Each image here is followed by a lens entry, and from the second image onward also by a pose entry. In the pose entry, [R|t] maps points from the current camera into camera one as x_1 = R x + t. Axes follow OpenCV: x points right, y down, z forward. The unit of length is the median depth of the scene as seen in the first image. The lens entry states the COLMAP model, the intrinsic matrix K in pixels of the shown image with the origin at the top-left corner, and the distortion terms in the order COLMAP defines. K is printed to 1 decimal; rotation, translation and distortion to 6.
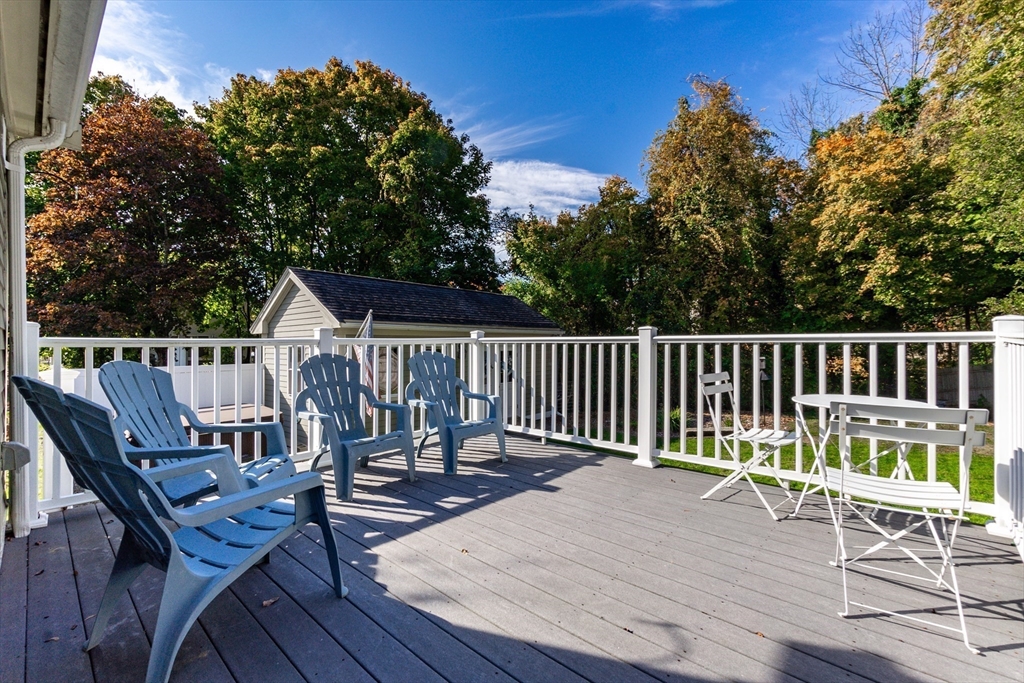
lens RADIAL K [[449.2, 0, 519.3], [0, 449.2, 339.7], [0, 0, 1]] dist [-0.001889, 0.000171]
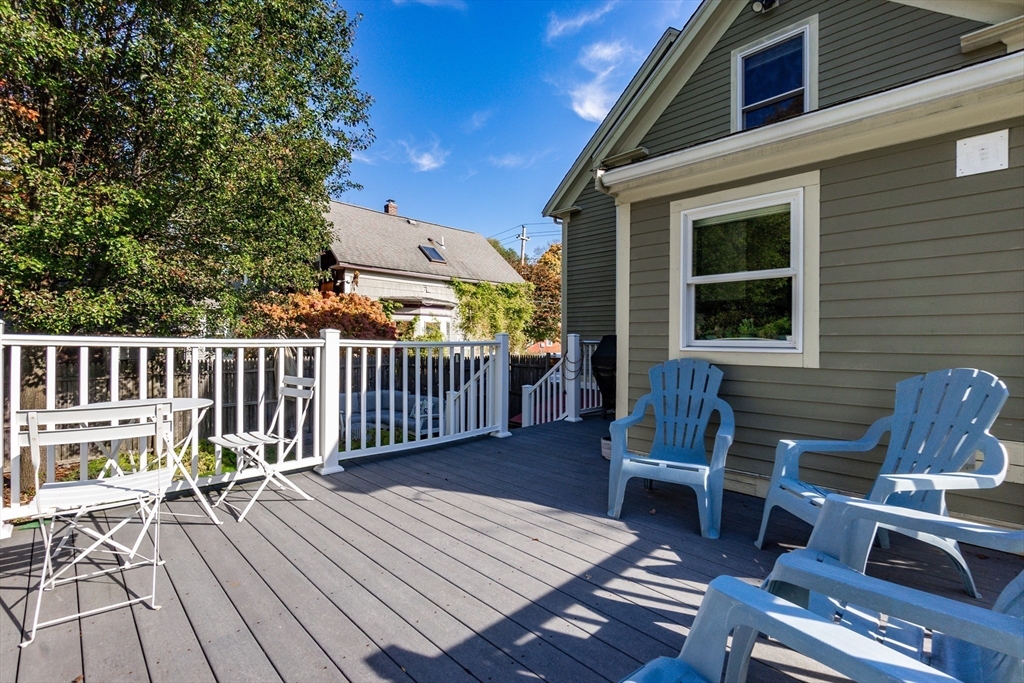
lens RADIAL K [[449.2, 0, 519.3], [0, 449.2, 339.7], [0, 0, 1]] dist [-0.001889, 0.000171]
pose [[-0.998945, -0.001104, 0.045904, -0.106931], [-0.001623, 0.999935, -0.011270, 0.003402], [-0.045888, -0.011332, -0.998882, 1.719780]]
